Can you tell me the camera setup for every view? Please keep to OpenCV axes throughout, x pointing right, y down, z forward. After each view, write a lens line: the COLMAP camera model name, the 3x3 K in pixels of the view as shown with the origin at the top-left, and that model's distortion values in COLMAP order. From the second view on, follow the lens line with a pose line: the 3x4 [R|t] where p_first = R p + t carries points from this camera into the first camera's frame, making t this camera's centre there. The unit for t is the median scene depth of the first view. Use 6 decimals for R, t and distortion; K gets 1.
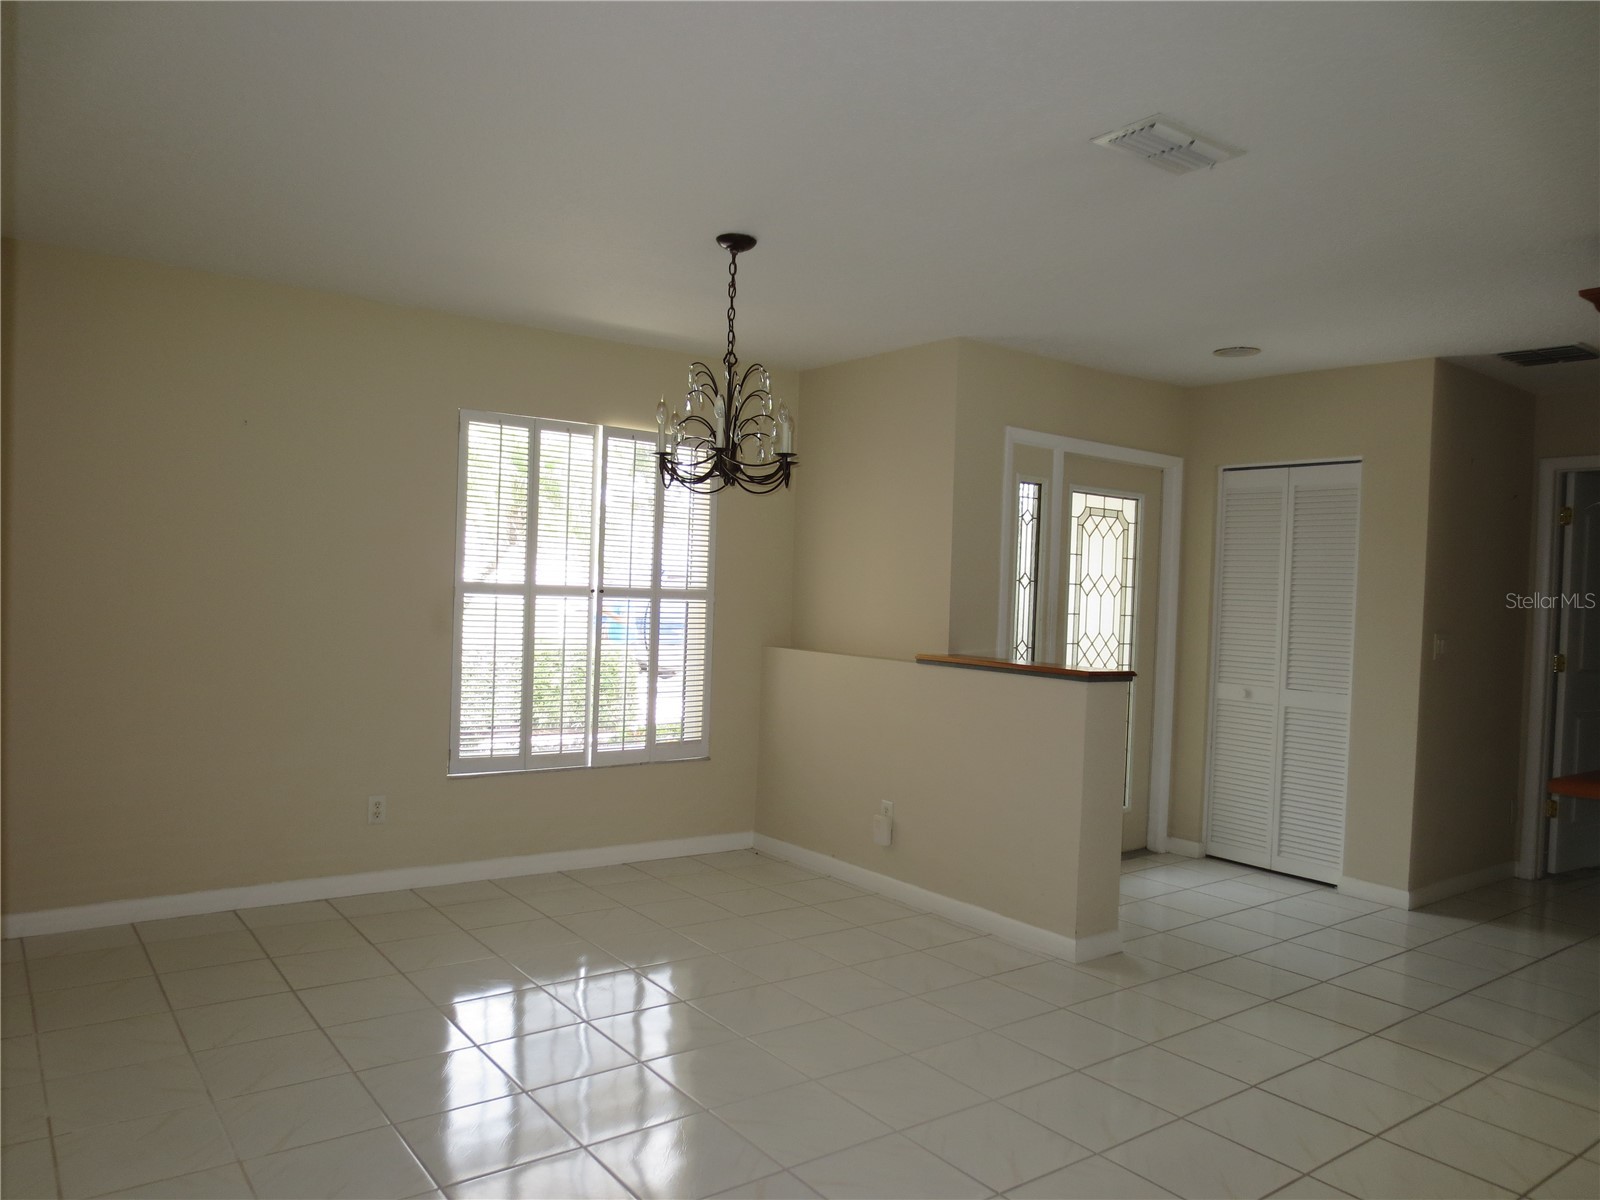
lens RADIAL K [[1123.5, 0, 795.0], [0, 1123.5, 604.4], [0, 0, 1]] dist [-0.032208, 0.009381]
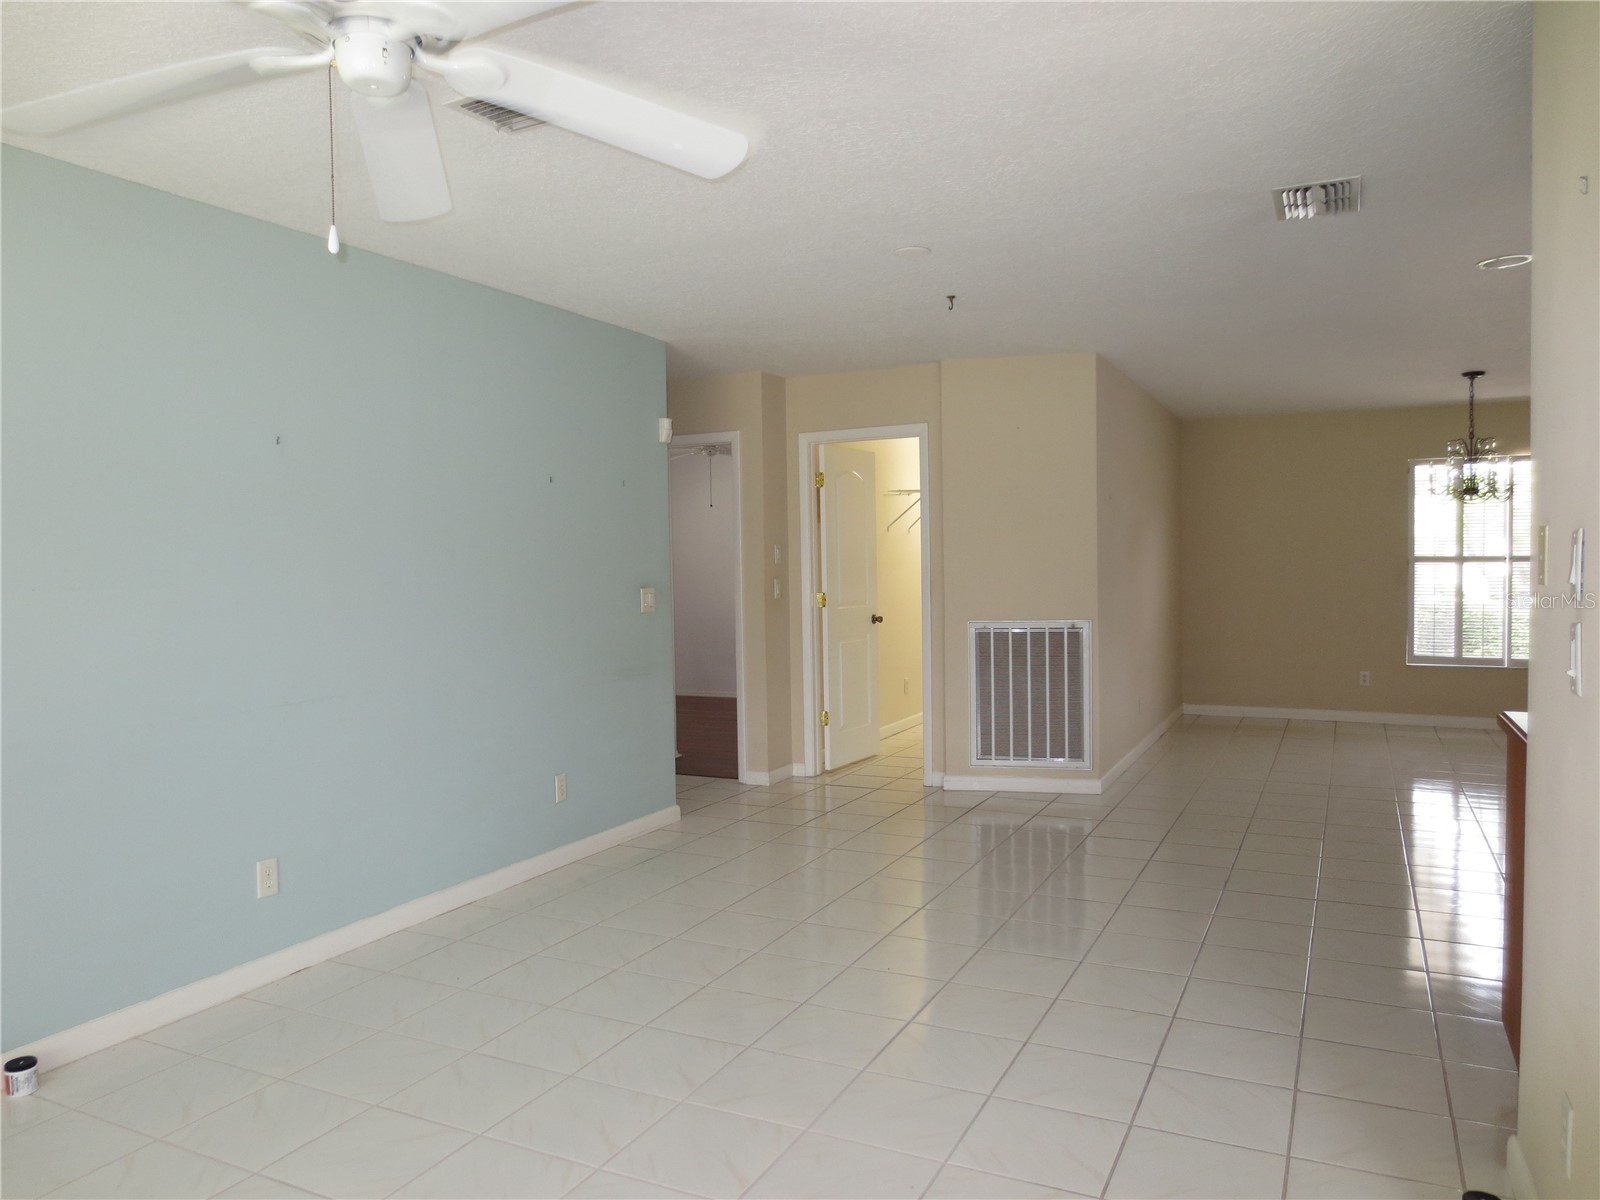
lens RADIAL K [[1123.5, 0, 795.0], [0, 1123.5, 604.4], [0, 0, 1]] dist [-0.032208, 0.009381]
pose [[0.453674, -0.004965, -0.891154, 0.813586], [0.014577, 0.999892, 0.001851, 0.038142], [0.891048, -0.013830, 0.453697, -0.662798]]
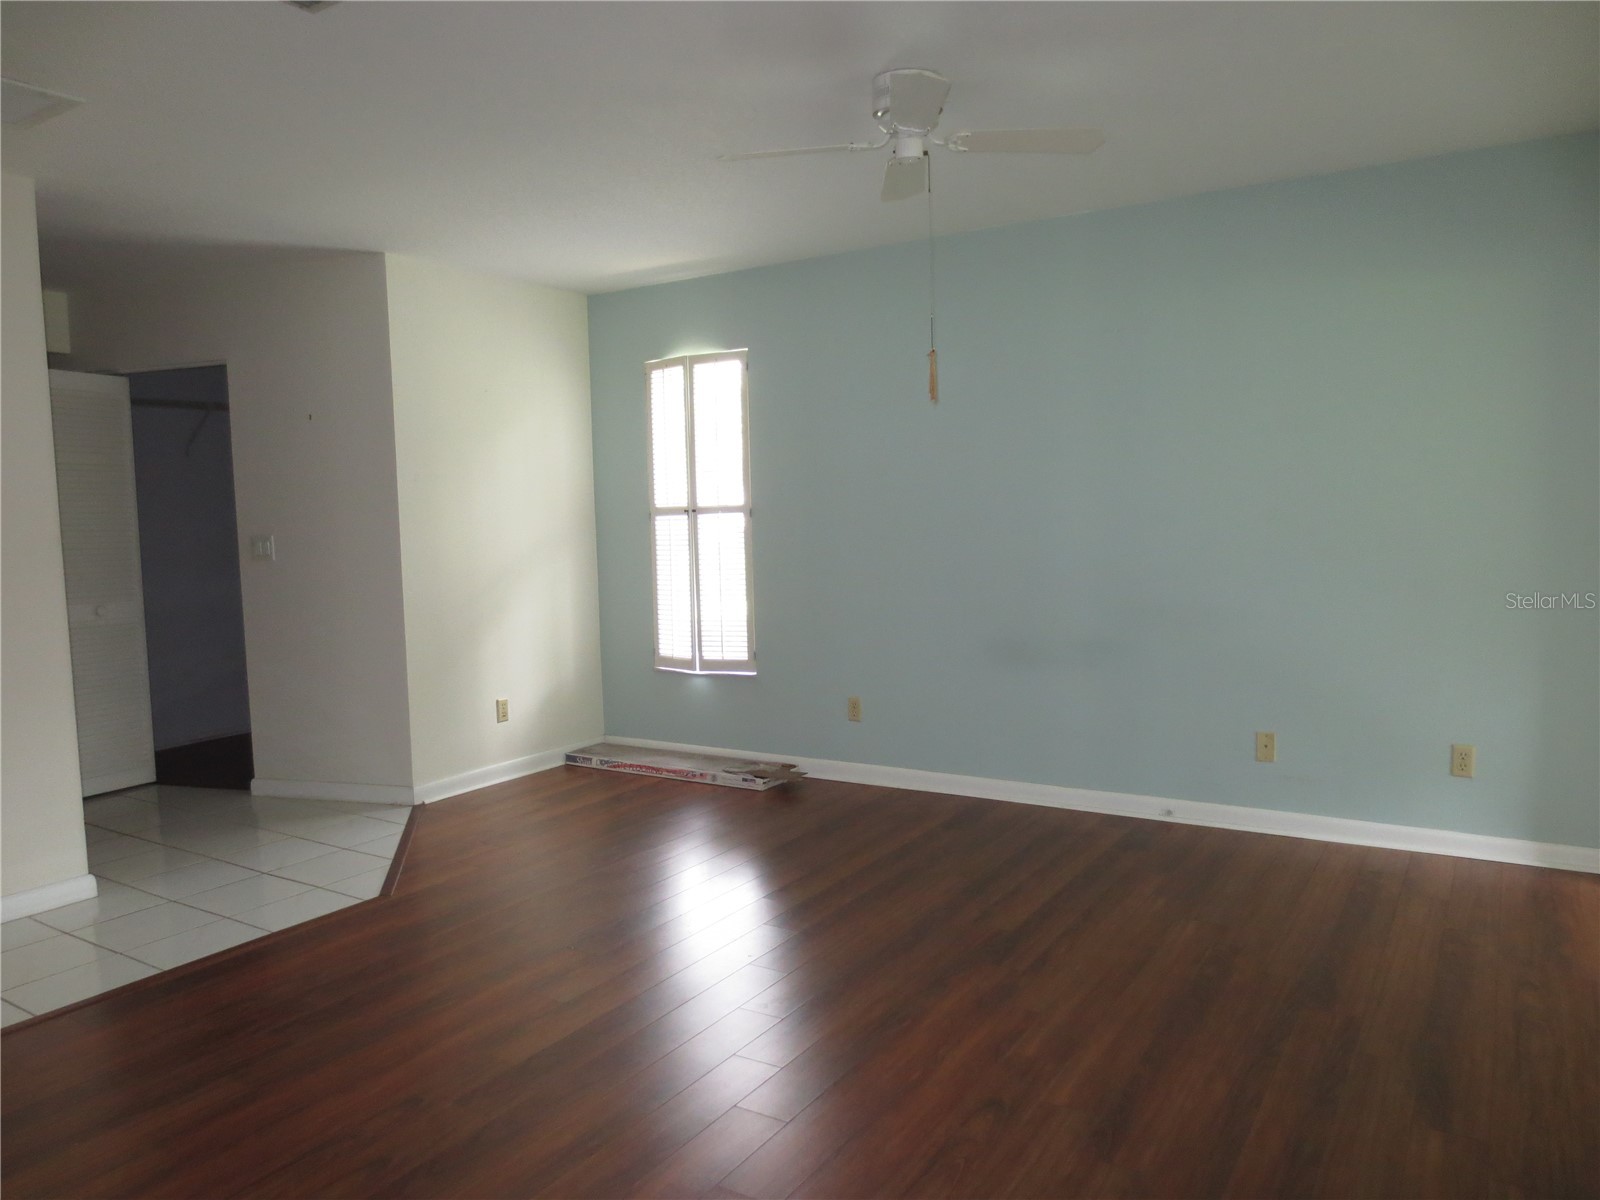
lens RADIAL K [[1137.8, 0, 800.0], [0, 1137.8, 600.0], [0, 0, 1]] dist [-0.021690, 0.006918]
pose [[0.356559, 0.033840, -0.933660, 0.882150], [0.026436, 0.998578, 0.046289, 0.026068], [0.933899, -0.041187, 0.355158, 0.704165]]
